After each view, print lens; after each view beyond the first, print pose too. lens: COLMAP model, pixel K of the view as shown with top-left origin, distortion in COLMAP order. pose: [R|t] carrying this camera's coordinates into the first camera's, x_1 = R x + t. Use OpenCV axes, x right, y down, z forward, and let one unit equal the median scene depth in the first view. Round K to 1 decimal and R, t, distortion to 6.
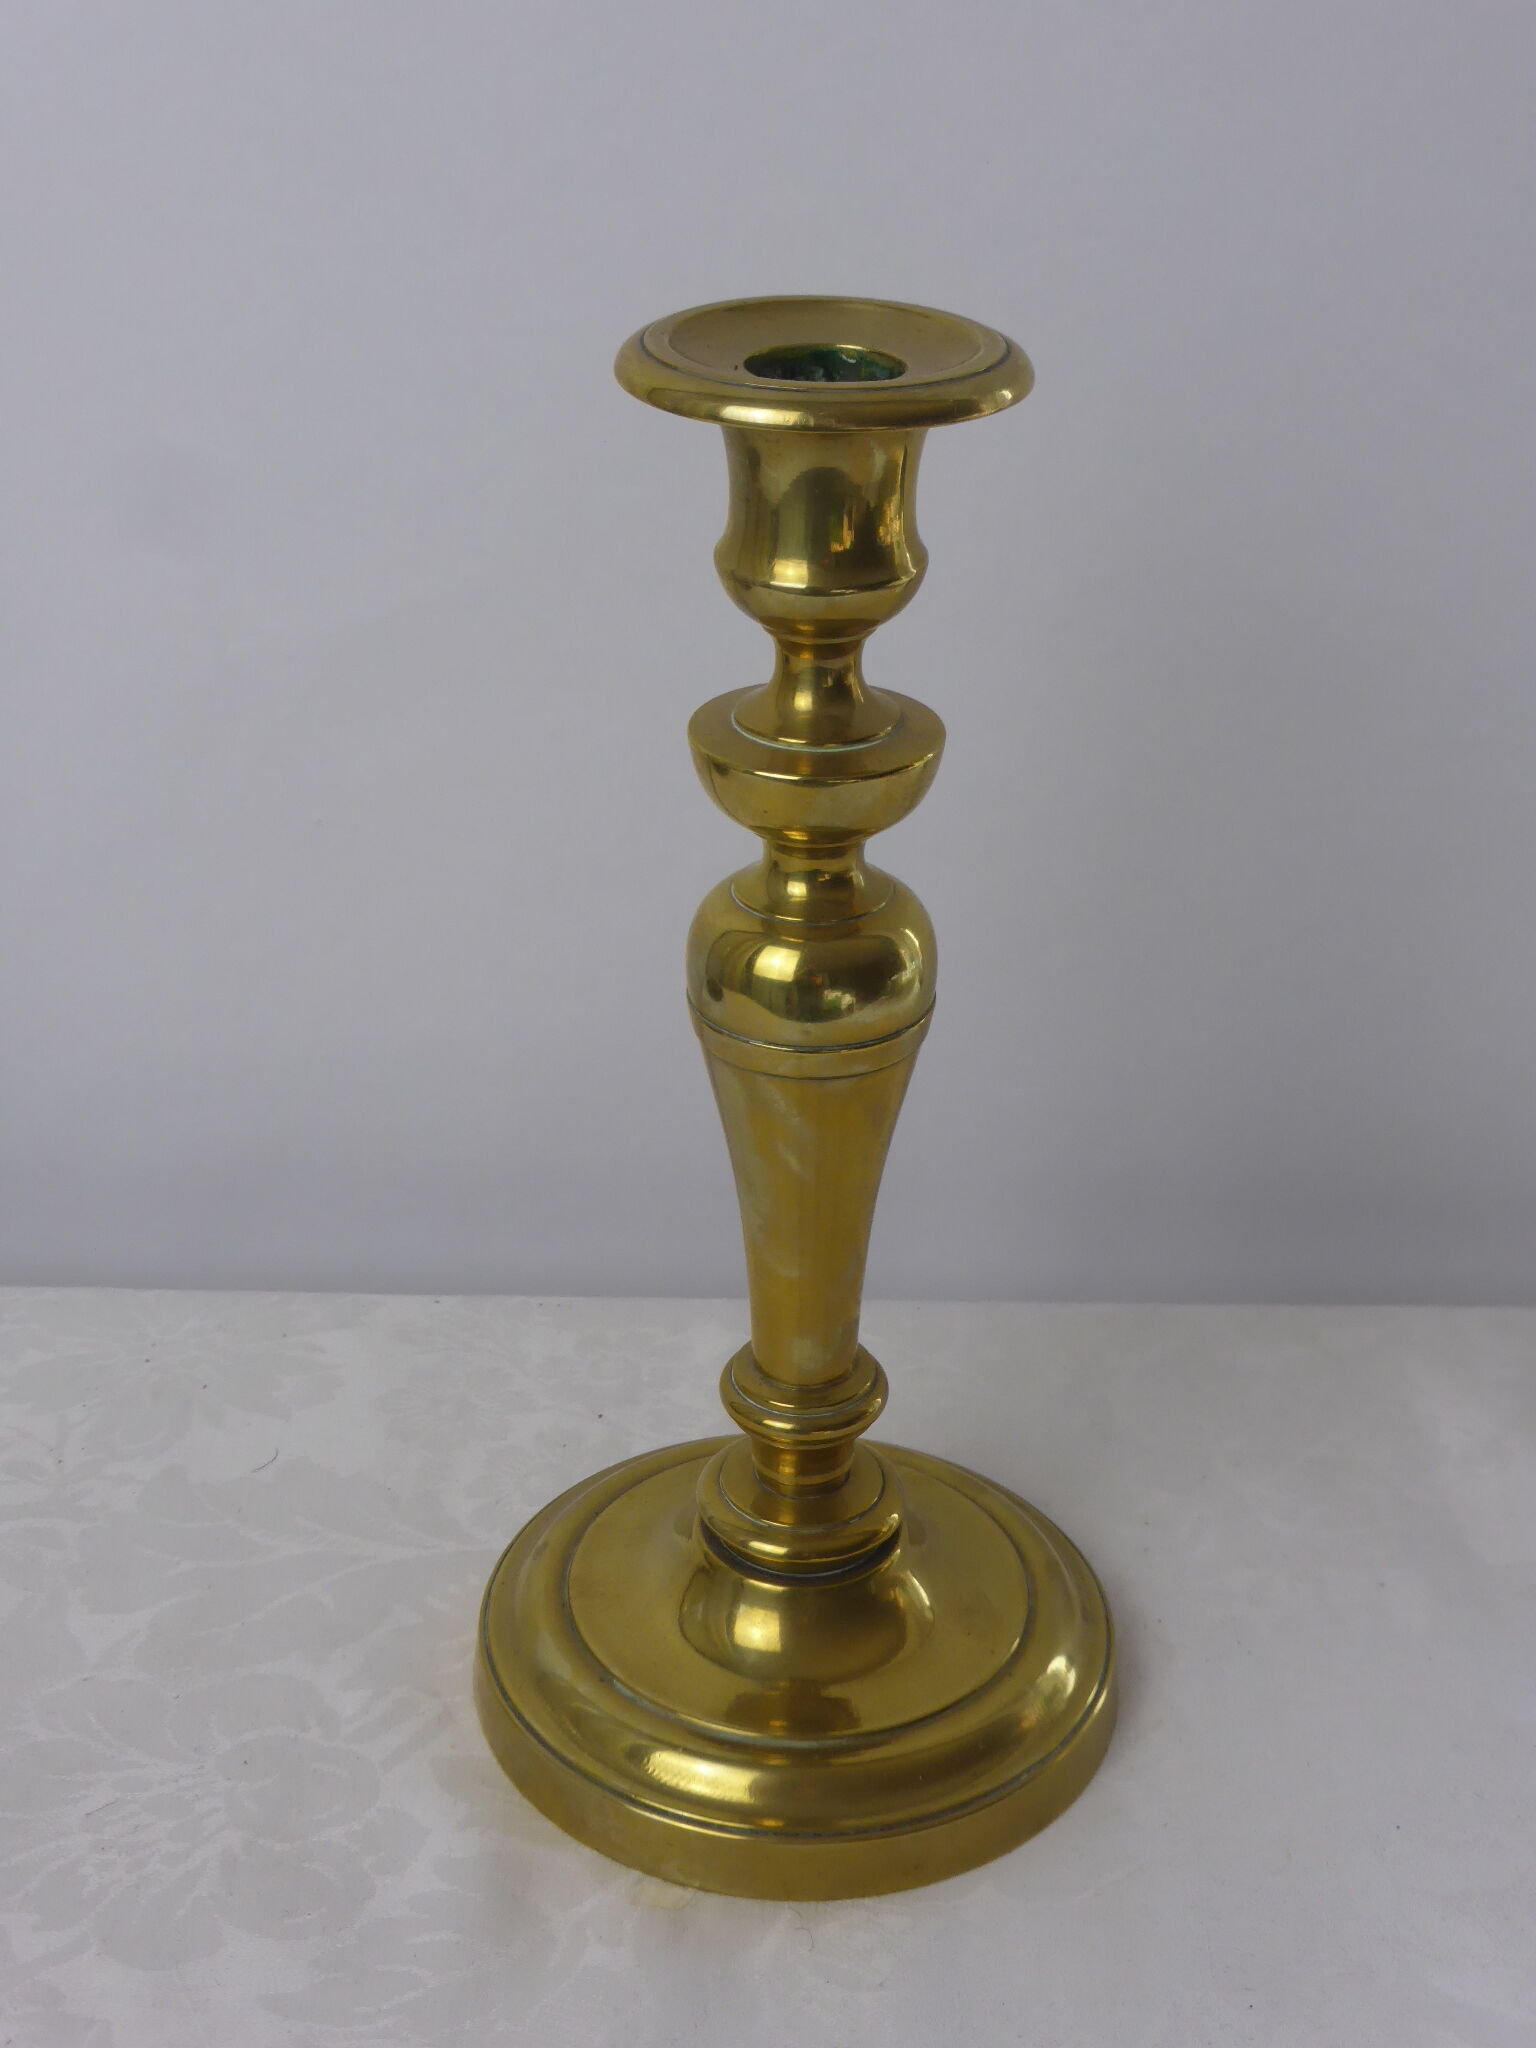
lens RADIAL K [[2683.5, 0, 768.0], [0, 2683.5, 1024.0], [0, 0, 1]] dist [-0.236798, 0.264396]
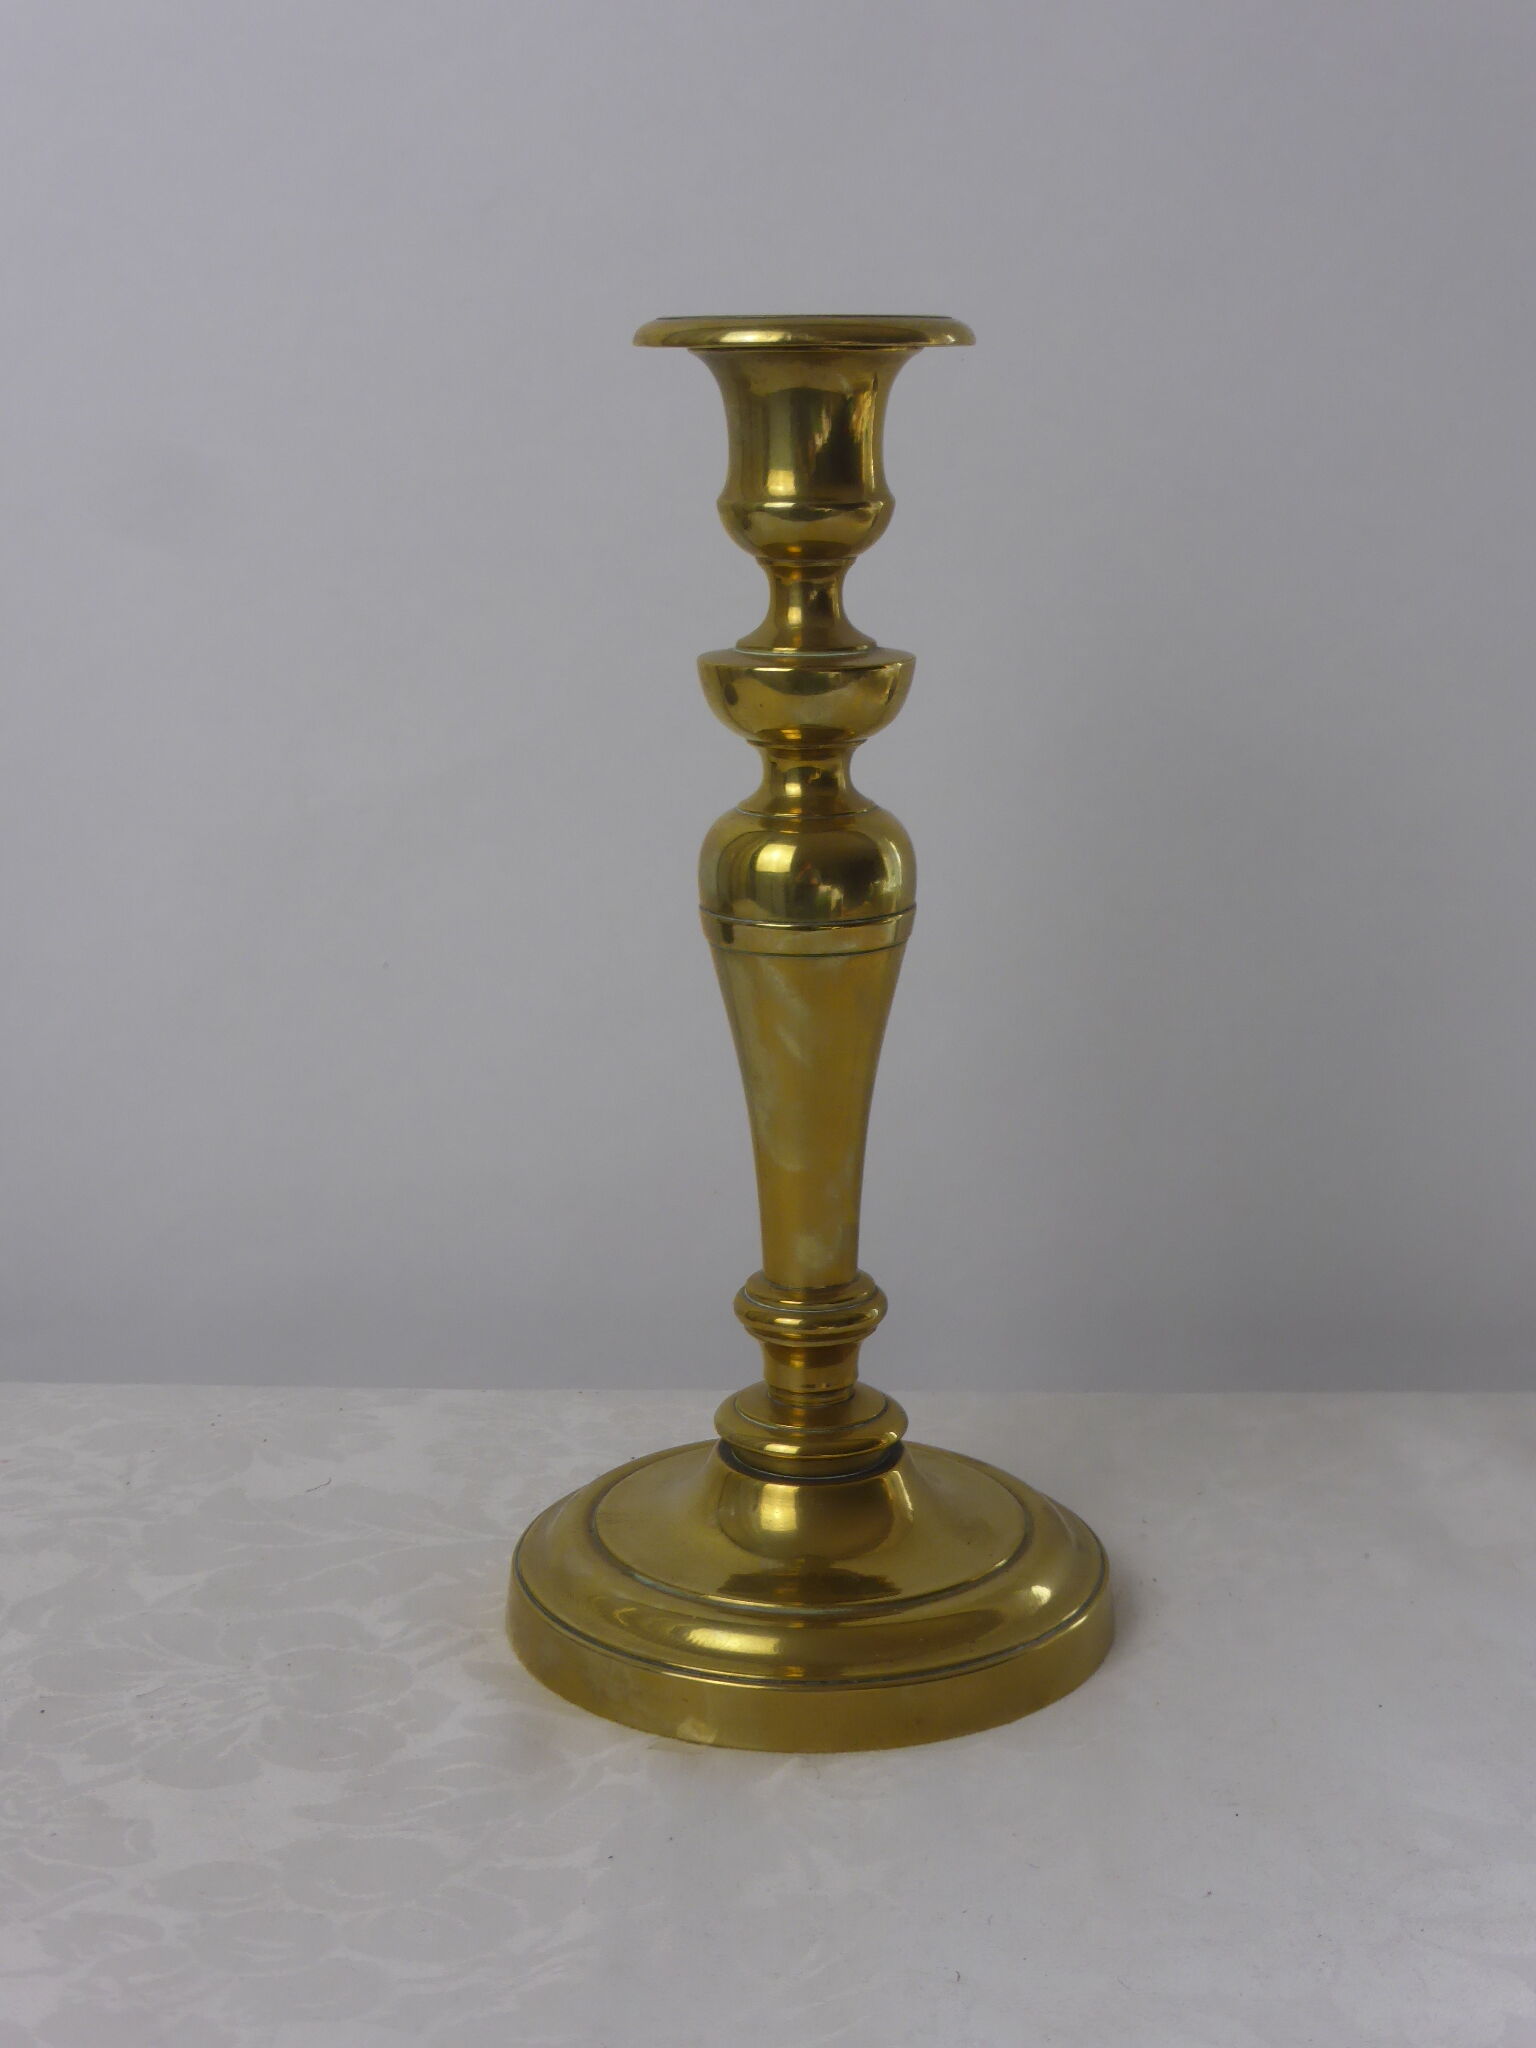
lens RADIAL K [[2683.5, 0, 768.0], [0, 2683.5, 1024.0], [0, 0, 1]] dist [-0.236798, 0.264396]
pose [[0.999607, -0.012126, -0.025270, 0.026045], [0.005425, 0.968232, -0.249993, 0.310784], [0.027498, 0.249758, 0.967918, -0.097739]]
